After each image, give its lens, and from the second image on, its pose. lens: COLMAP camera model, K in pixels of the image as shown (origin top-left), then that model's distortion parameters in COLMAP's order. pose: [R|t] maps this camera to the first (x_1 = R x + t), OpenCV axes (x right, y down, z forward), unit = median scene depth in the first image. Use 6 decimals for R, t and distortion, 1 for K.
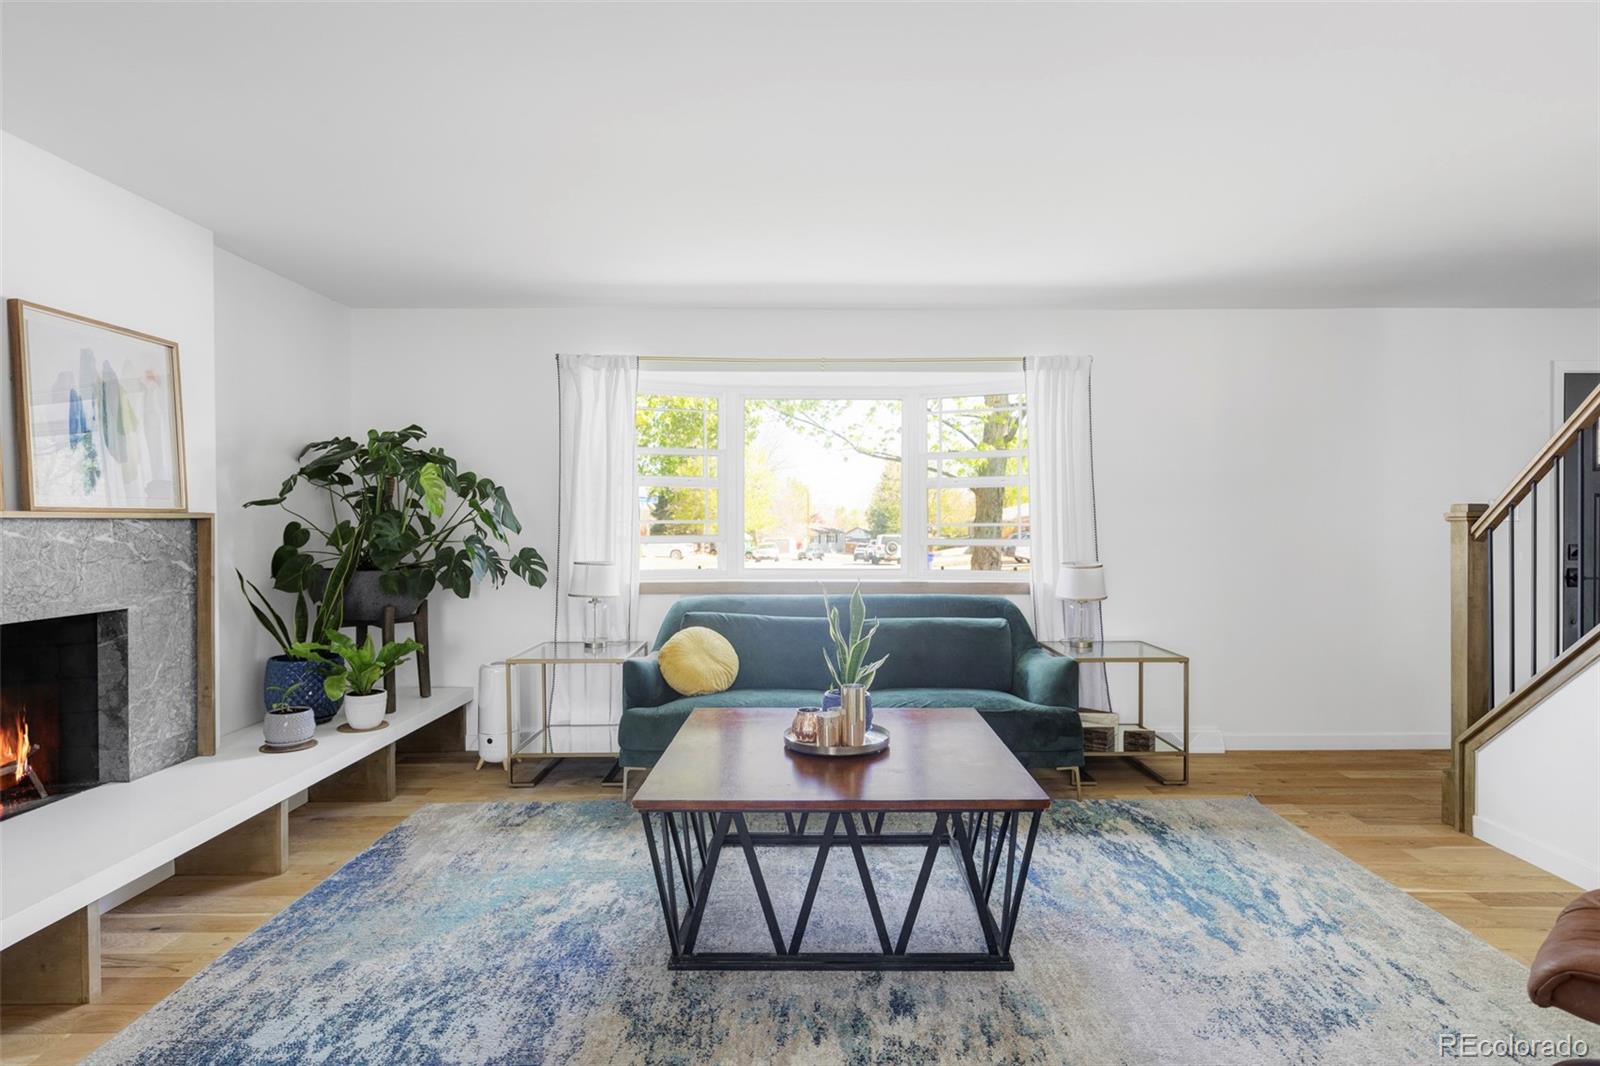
lens RADIAL K [[833.7, 0, 808.6], [0, 833.7, 532.6], [0, 0, 1]] dist [0.003913, -0.001239]
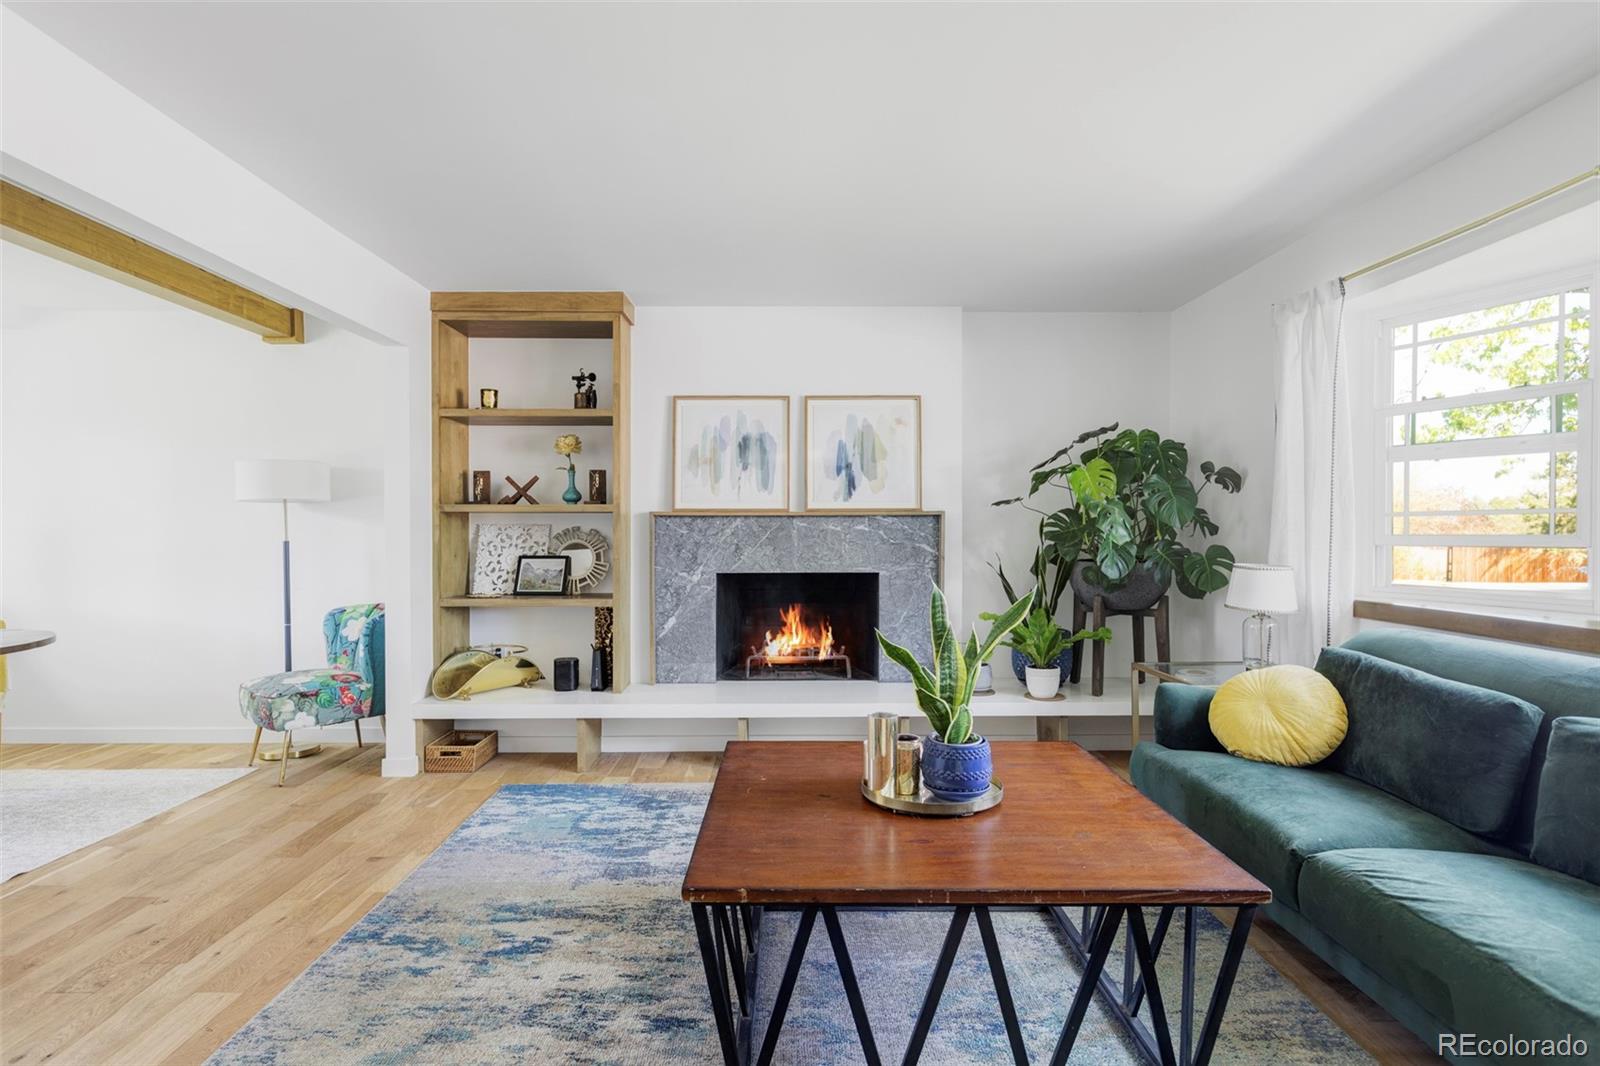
lens RADIAL K [[833.7, 0, 793.5], [0, 833.7, 536.8], [0, 0, 1]] dist [0.003913, -0.001239]
pose [[0.011236, 0.009361, -0.999893, 0.777072], [-0.010774, 0.999899, 0.009240, 0.011019], [0.999879, 0.010669, 0.011336, 0.842342]]
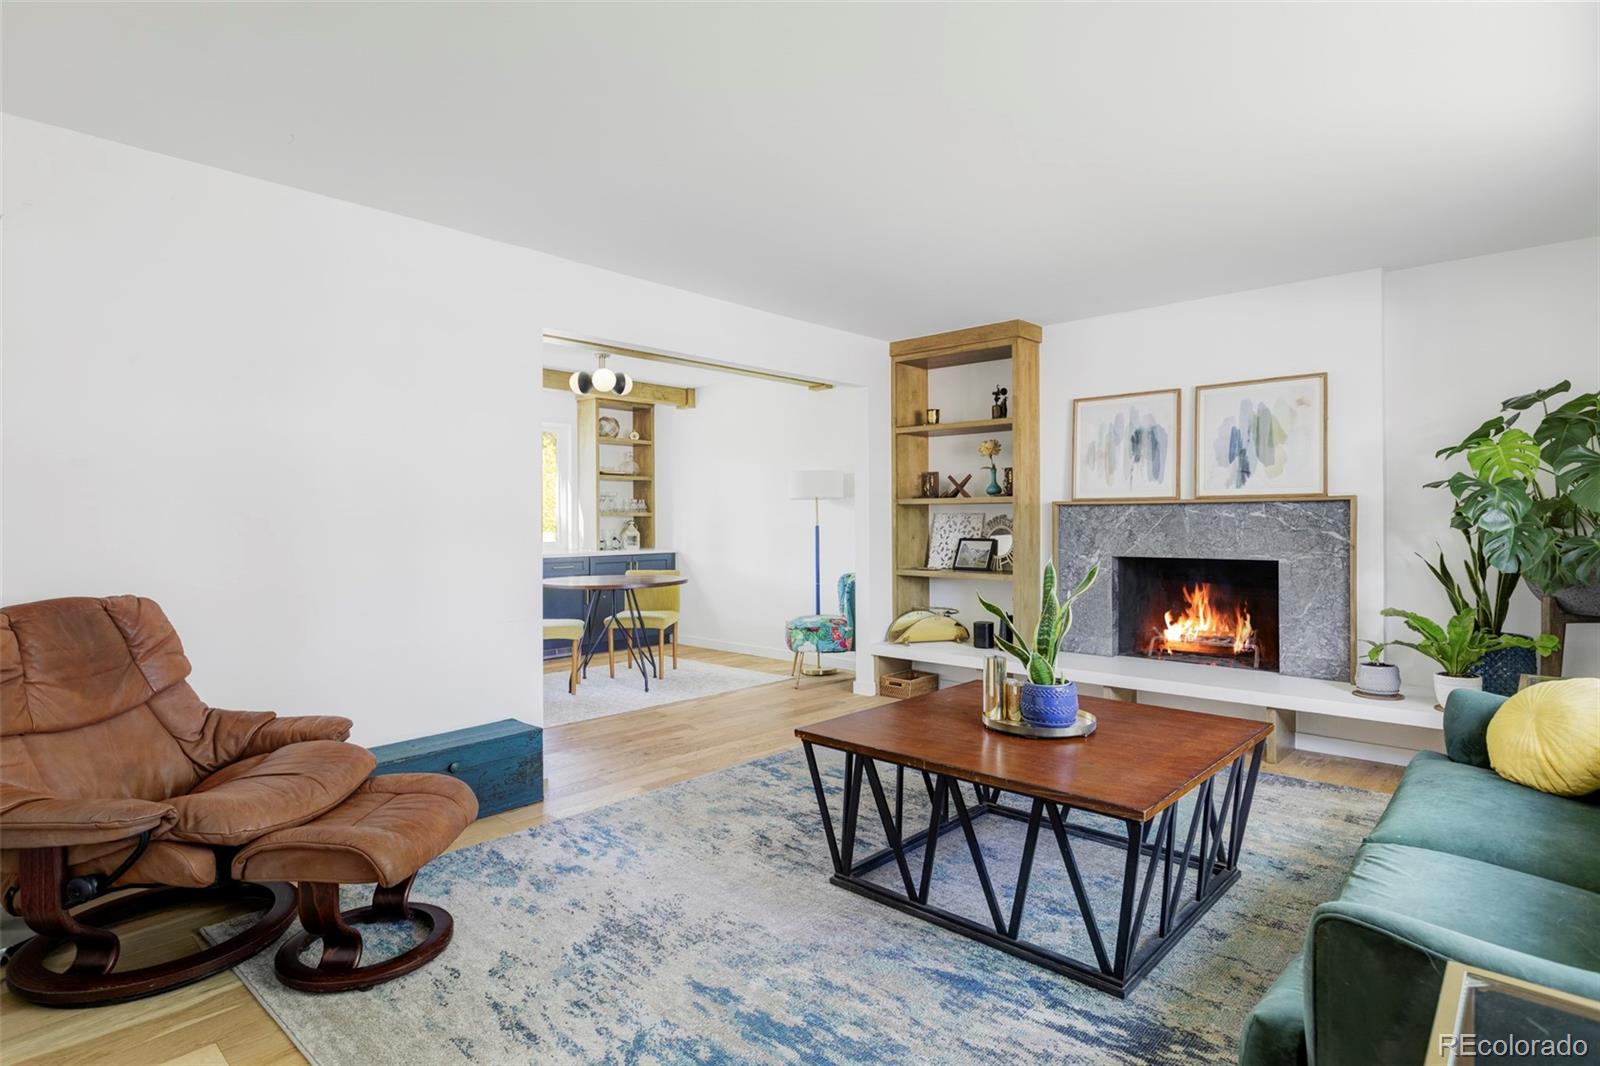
lens RADIAL K [[833.7, 0, 805.7], [0, 833.7, 519.9], [0, 0, 1]] dist [0.003913, -0.001239]
pose [[-0.669851, 0.005719, -0.742474, 0.915463], [-0.002373, 0.999949, 0.009844, 0.004070], [0.742492, 0.008356, -0.669803, 1.416313]]
